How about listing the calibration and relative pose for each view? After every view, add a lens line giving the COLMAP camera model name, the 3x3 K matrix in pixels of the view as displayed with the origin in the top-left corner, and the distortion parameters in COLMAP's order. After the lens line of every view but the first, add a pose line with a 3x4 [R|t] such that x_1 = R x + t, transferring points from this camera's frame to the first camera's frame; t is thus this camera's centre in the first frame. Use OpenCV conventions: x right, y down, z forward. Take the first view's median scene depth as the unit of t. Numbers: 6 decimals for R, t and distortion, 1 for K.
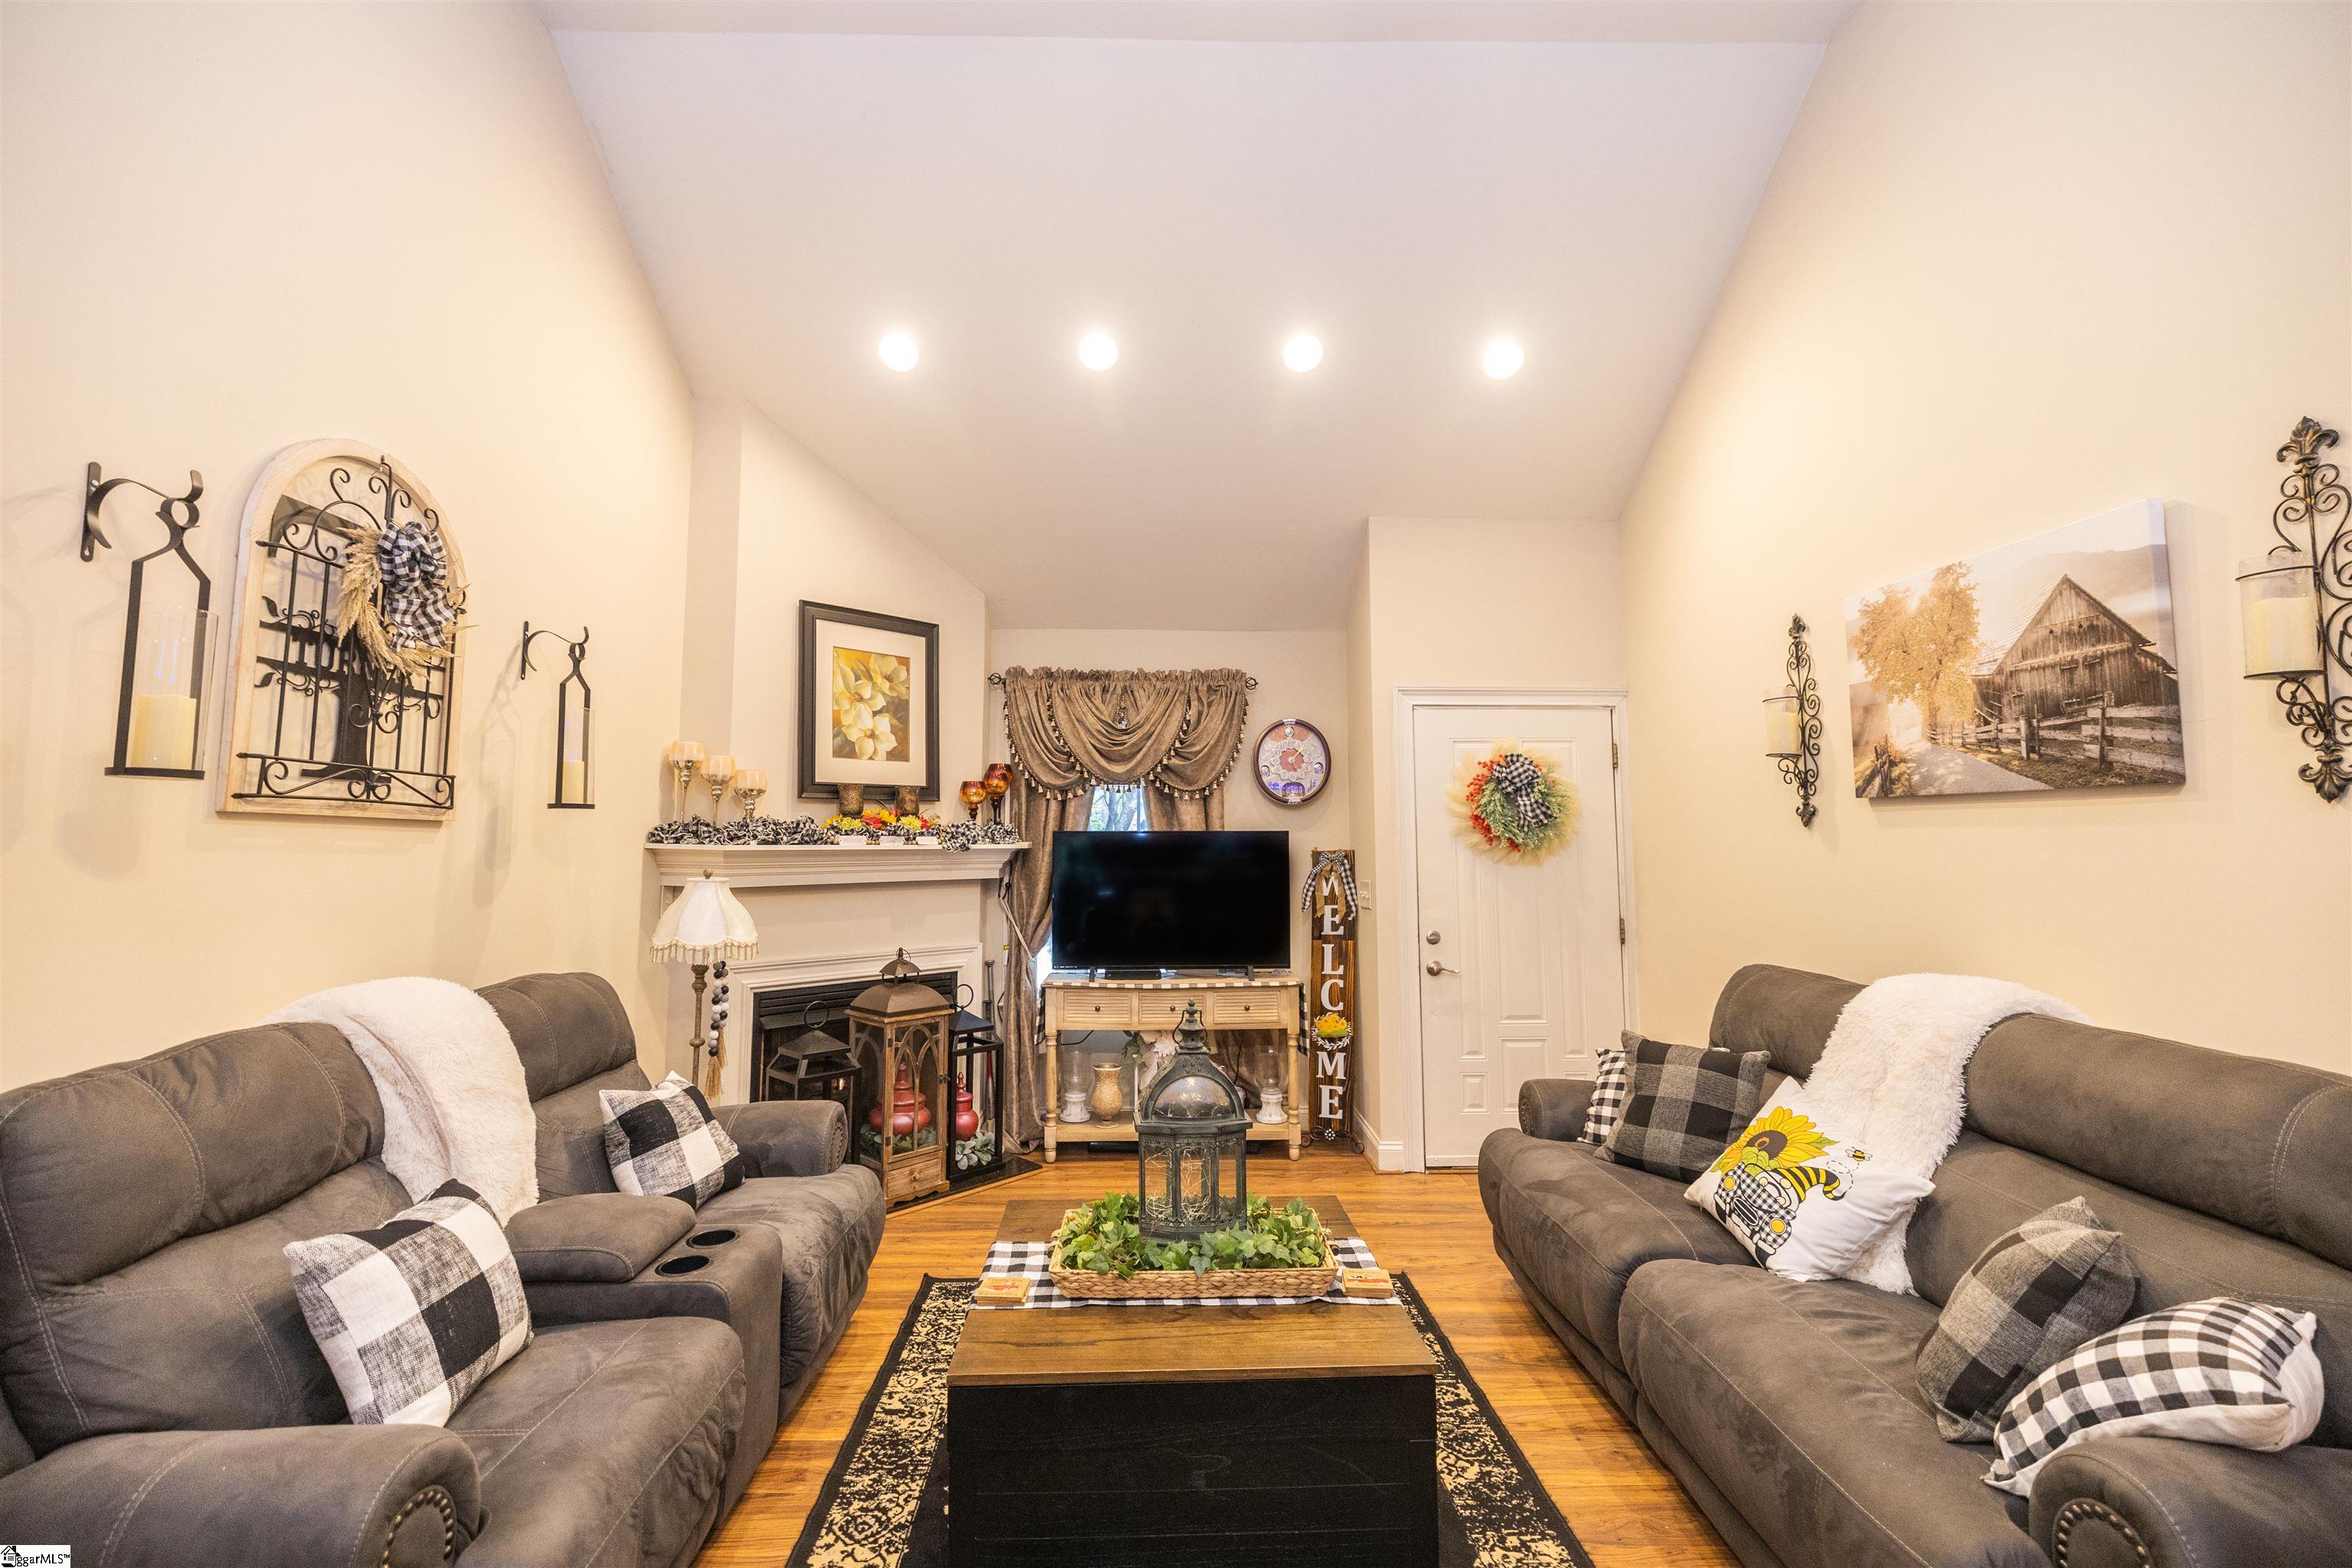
lens RADIAL K [[979.8, 0, 1166.3], [0, 979.8, 777.5], [0, 0, 1]] dist [0.004563, -0.000514]
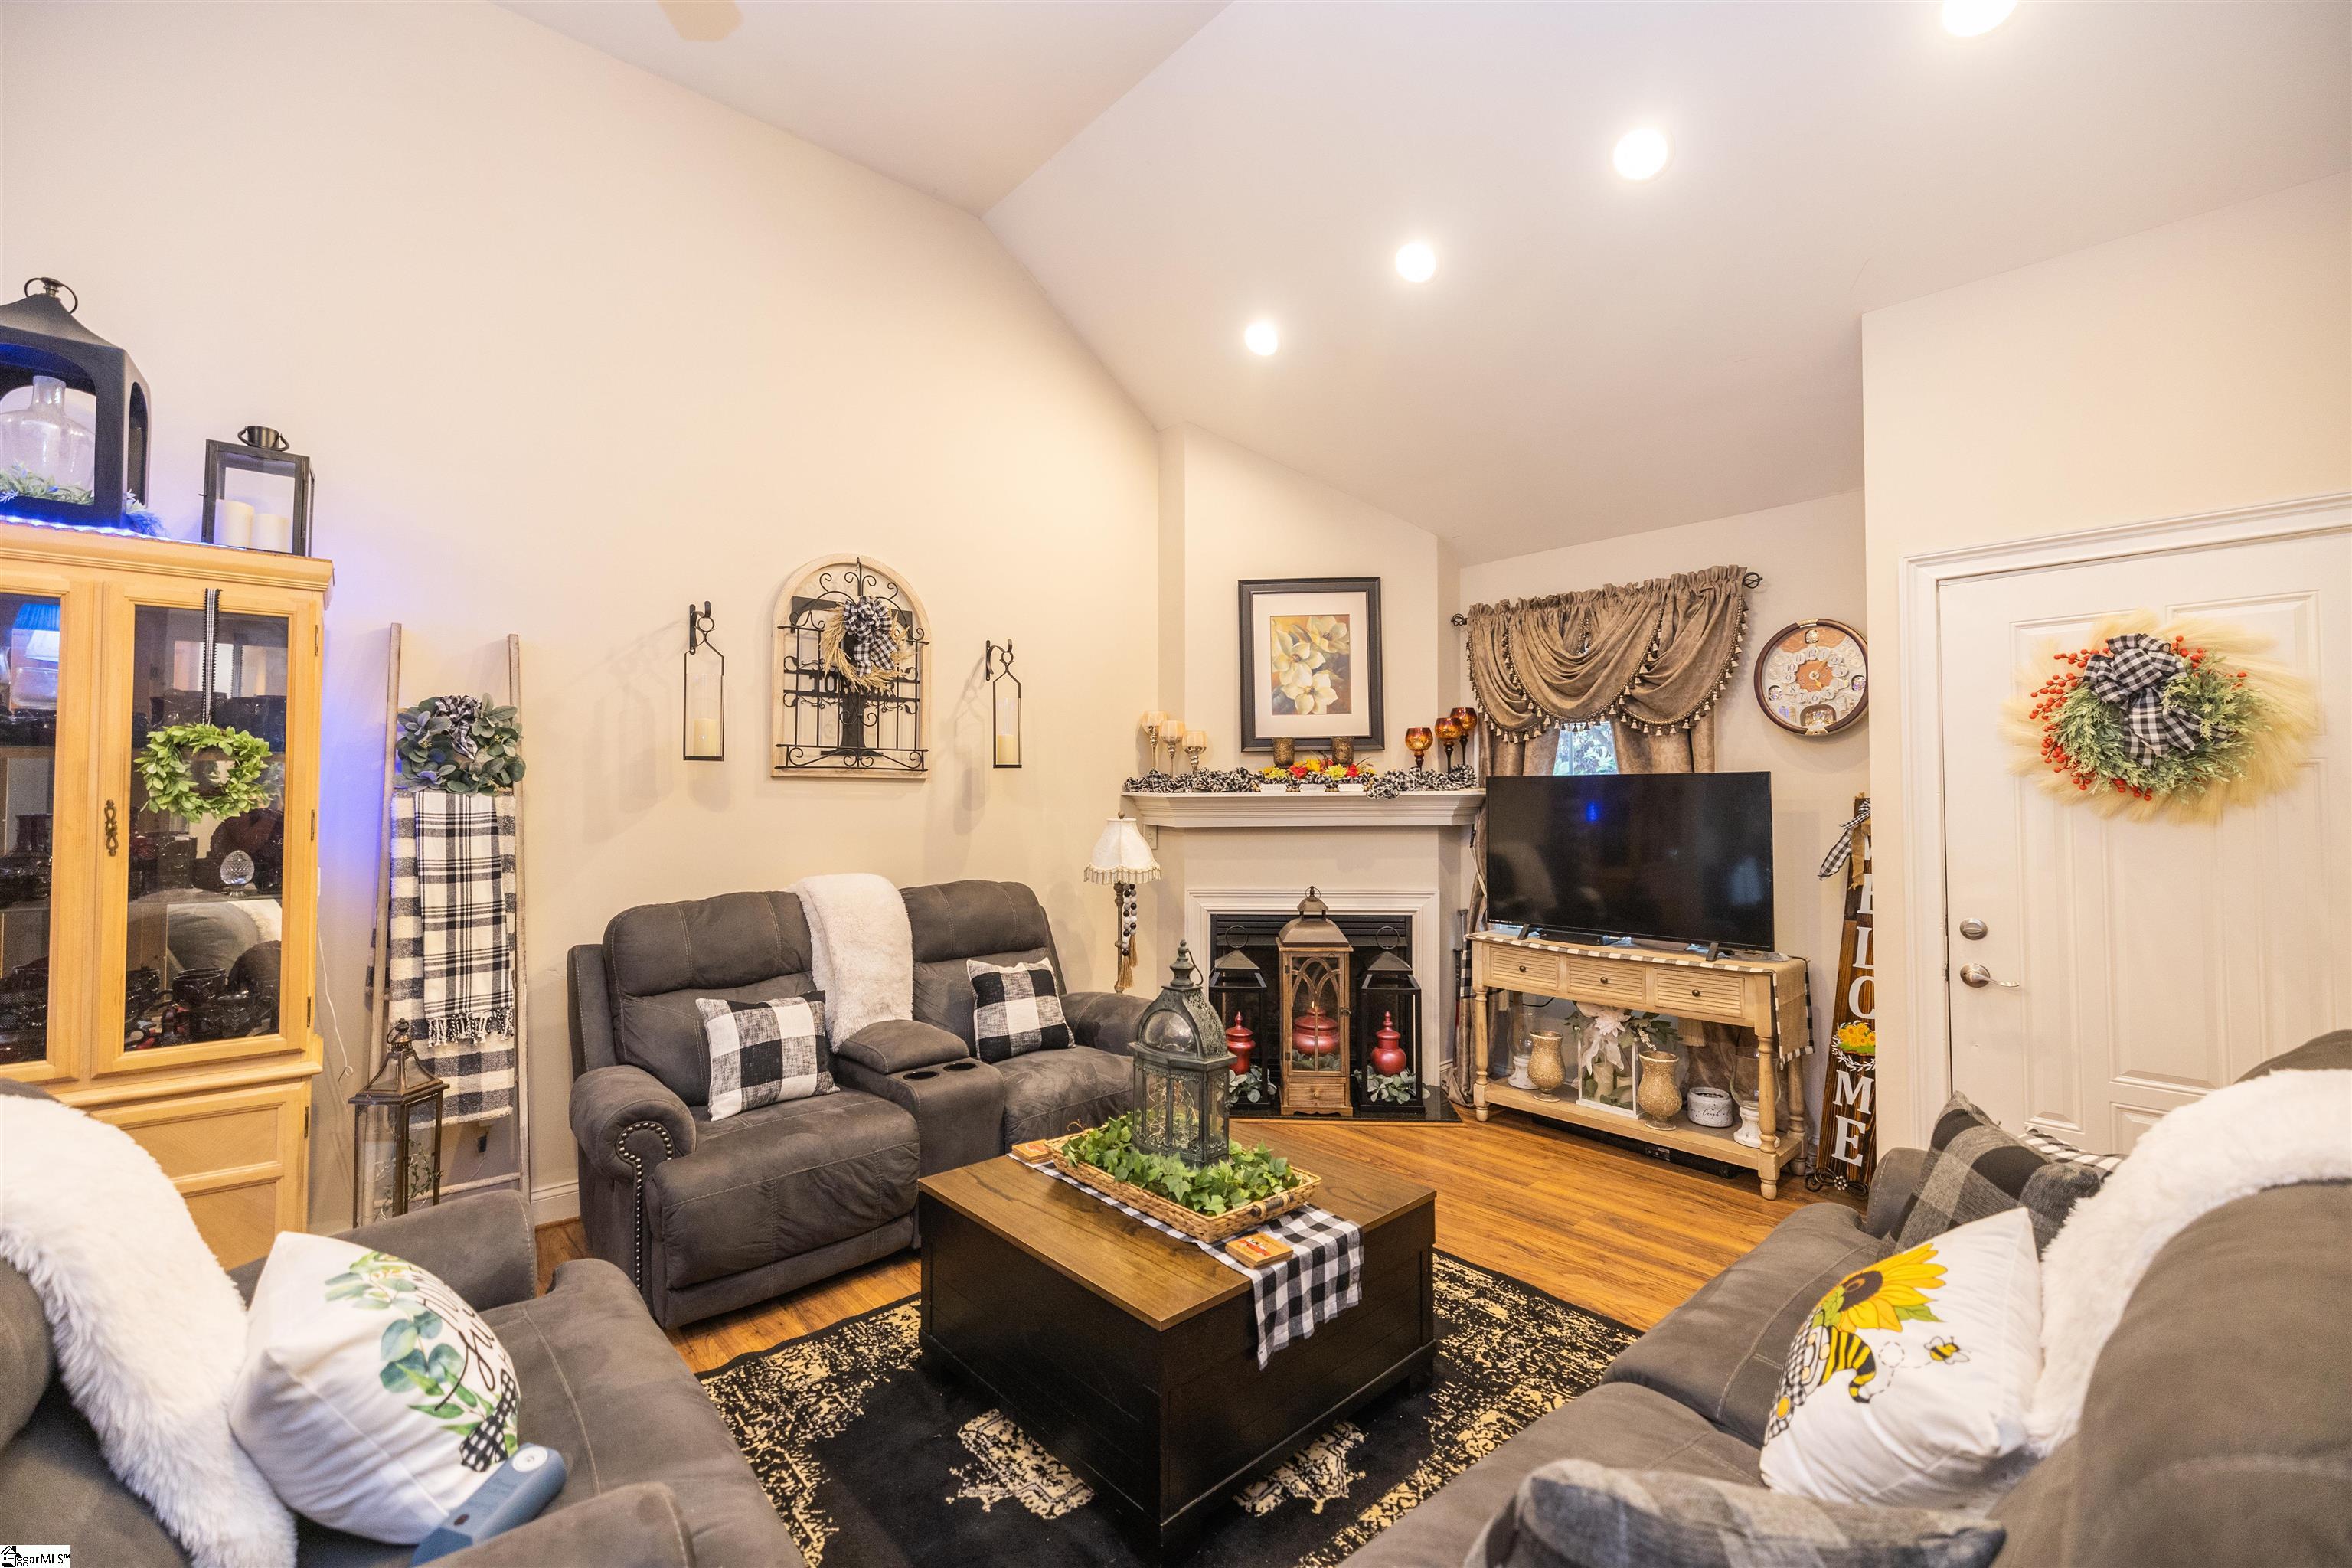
lens RADIAL K [[979.8, 0, 1169.9], [0, 979.8, 781.9], [0, 0, 1]] dist [0.004563, -0.000514]
pose [[0.649005, -0.011666, -0.760694, 0.427708], [0.056407, 0.997868, 0.032821, 0.012300], [0.758690, -0.064210, 0.648280, 0.169641]]
